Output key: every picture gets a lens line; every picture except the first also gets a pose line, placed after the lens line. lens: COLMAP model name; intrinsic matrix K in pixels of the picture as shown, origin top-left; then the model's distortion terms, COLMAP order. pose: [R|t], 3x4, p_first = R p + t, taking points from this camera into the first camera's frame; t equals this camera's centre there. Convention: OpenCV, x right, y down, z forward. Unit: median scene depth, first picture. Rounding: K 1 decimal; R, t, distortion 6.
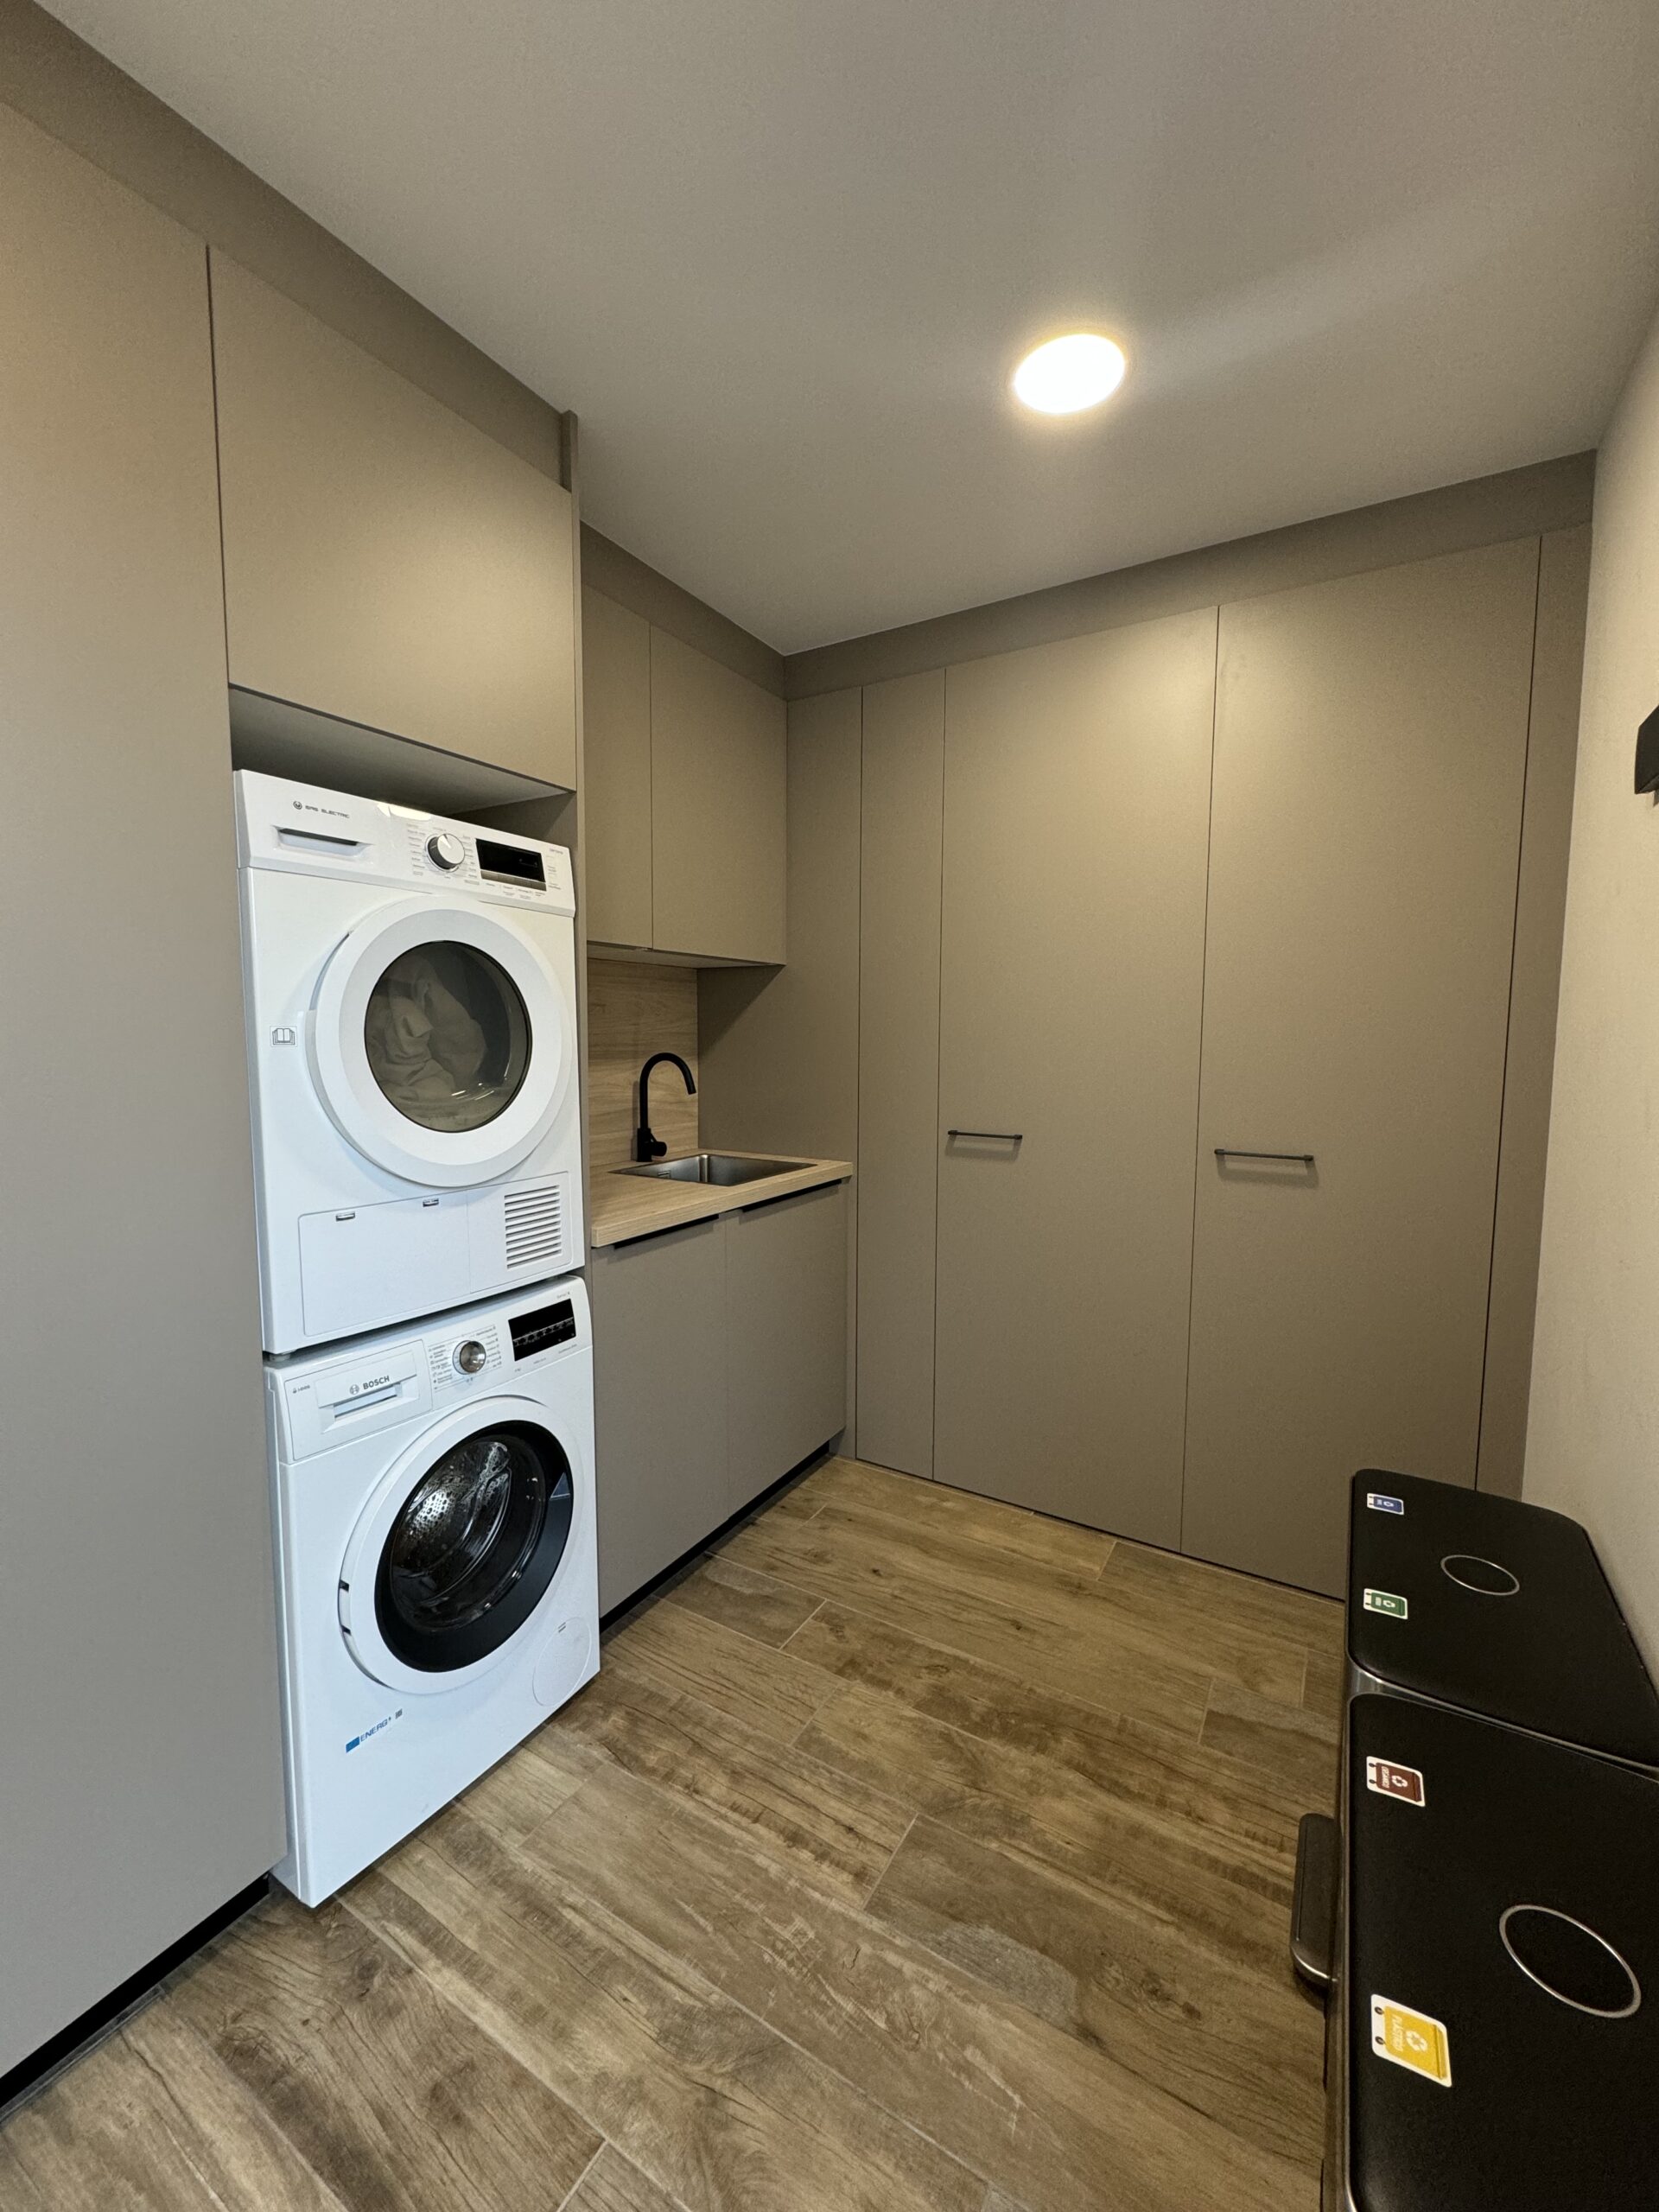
lens RADIAL K [[885.6, 0, 827.4], [0, 885.6, 1105.9], [0, 0, 1]] dist [-0.003435, 0.000733]
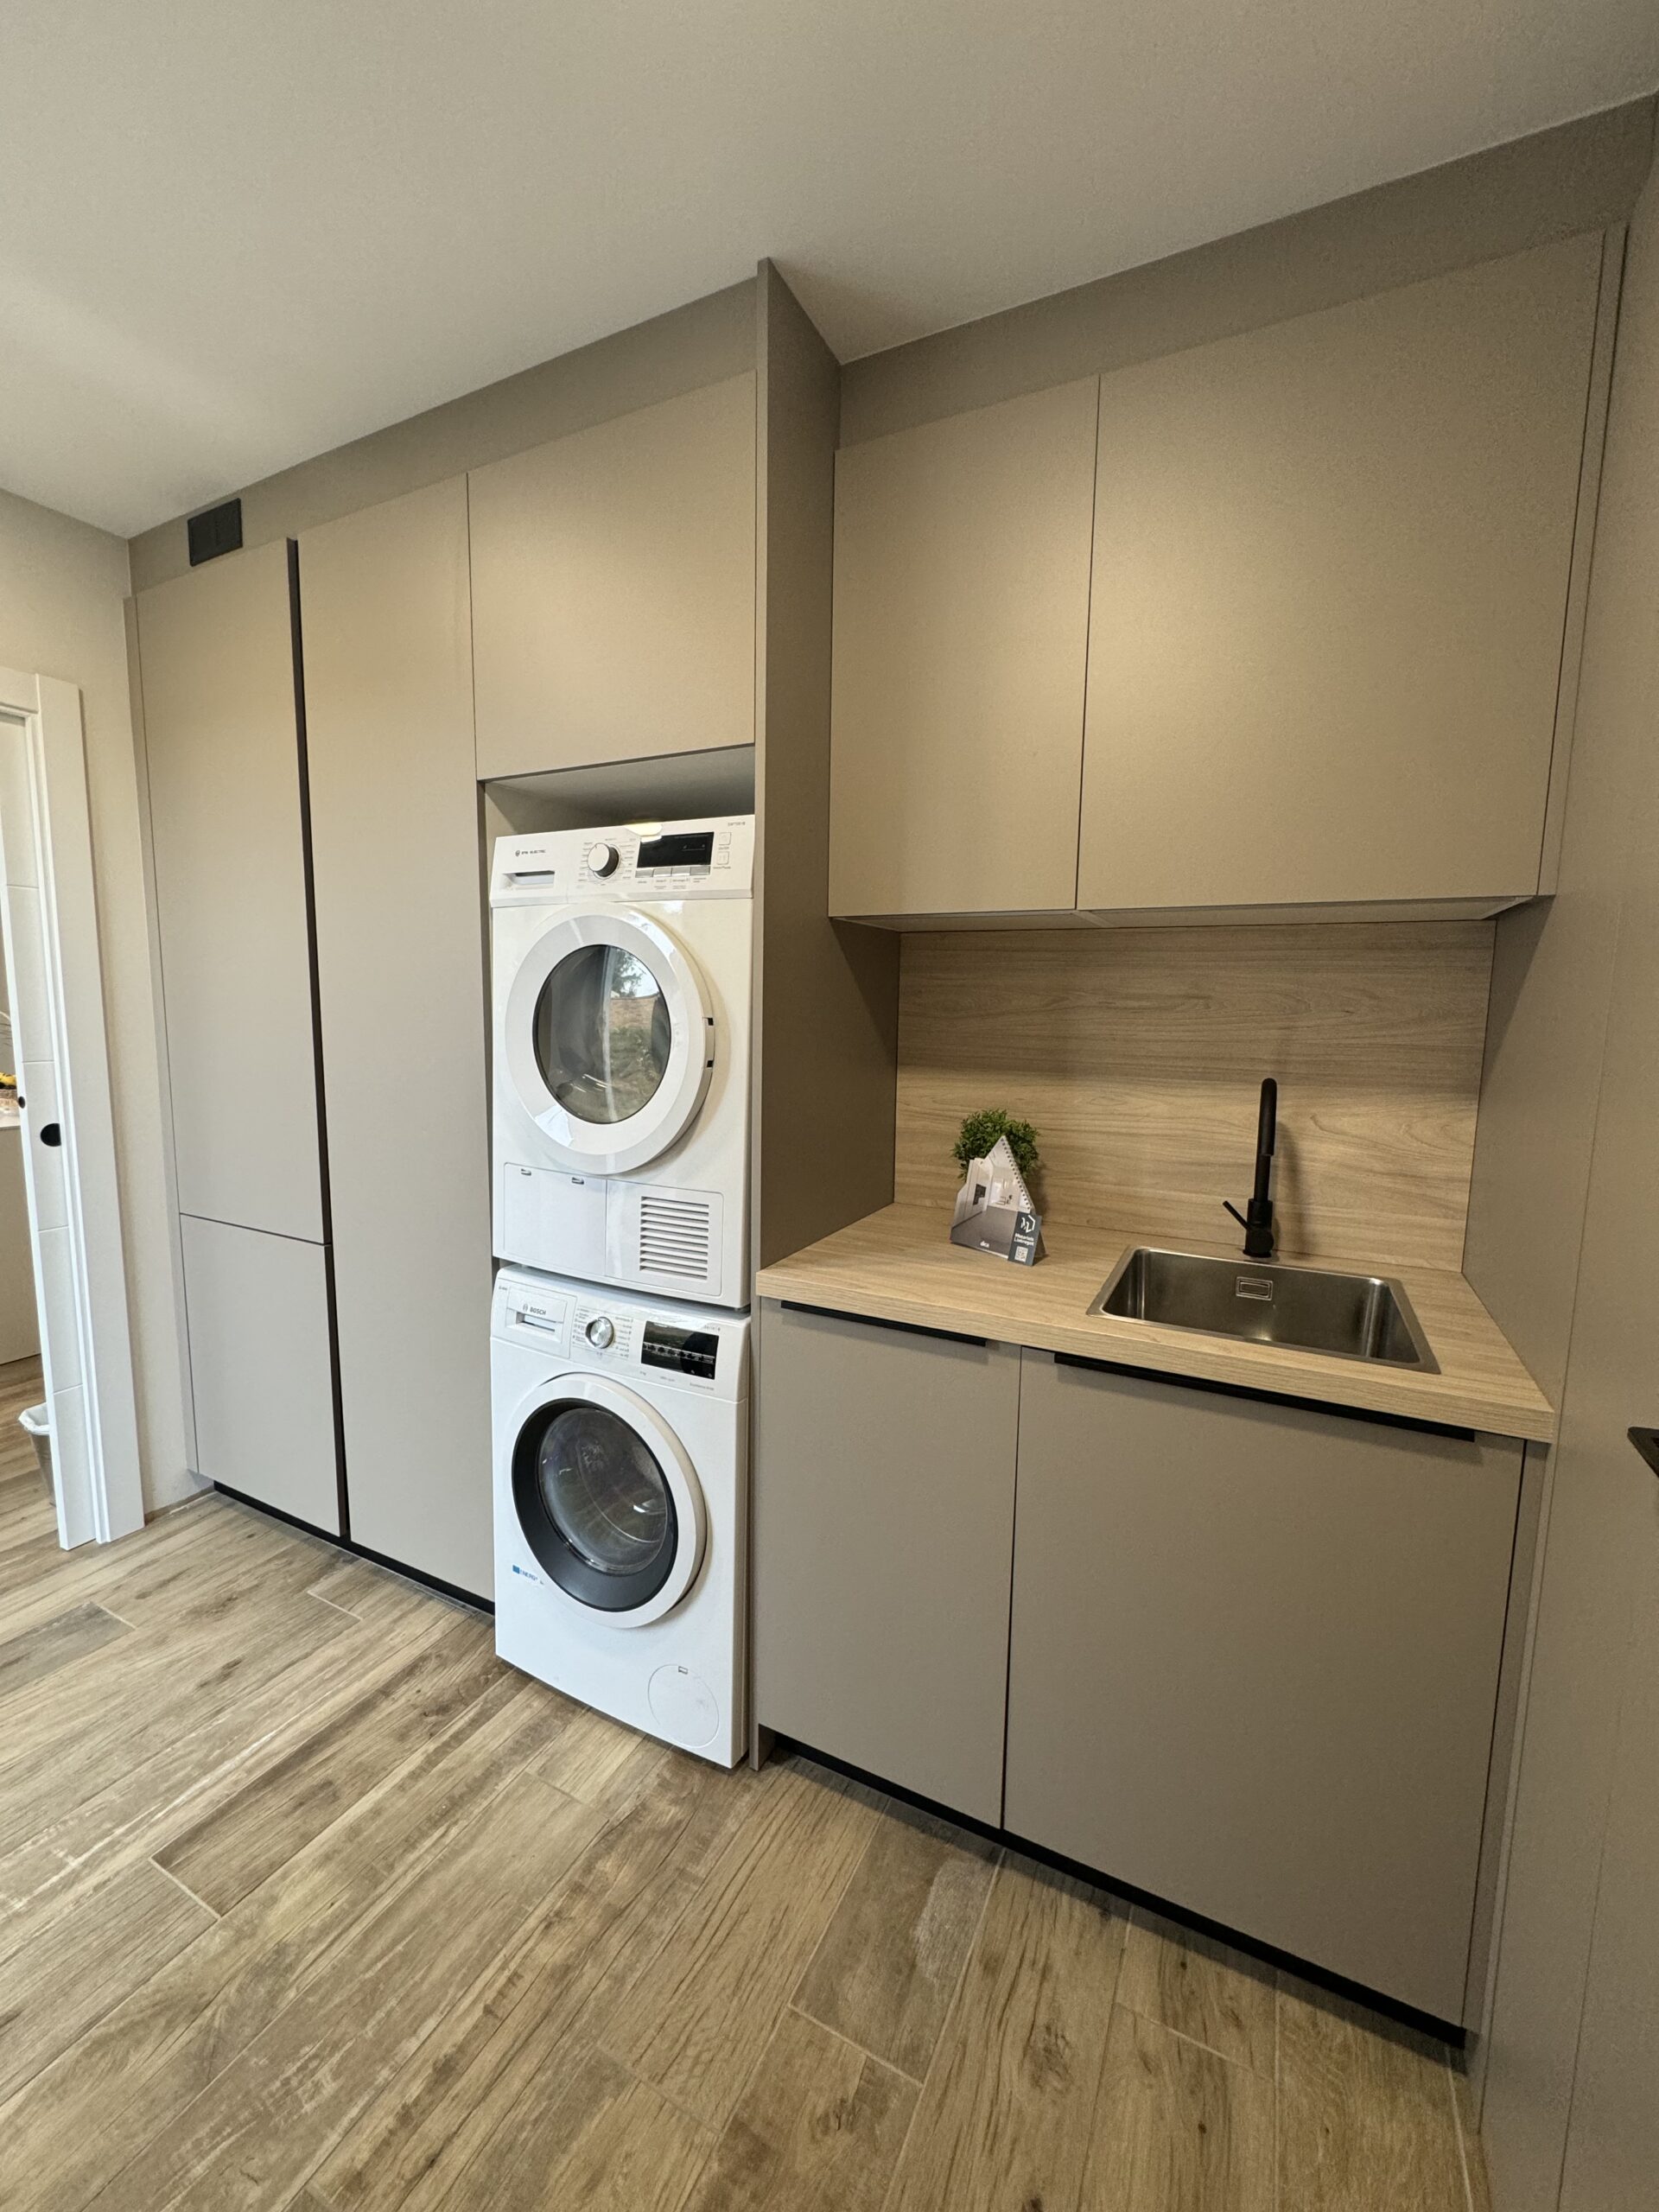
lens RADIAL K [[885.6, 0, 828.1], [0, 885.6, 1106.2], [0, 0, 1]] dist [-0.003435, 0.000733]
pose [[0.067047, 0.112915, -0.991340, 0.634805], [-0.099624, 0.989368, 0.105952, -0.127270], [0.992764, 0.091657, 0.077583, 1.144417]]
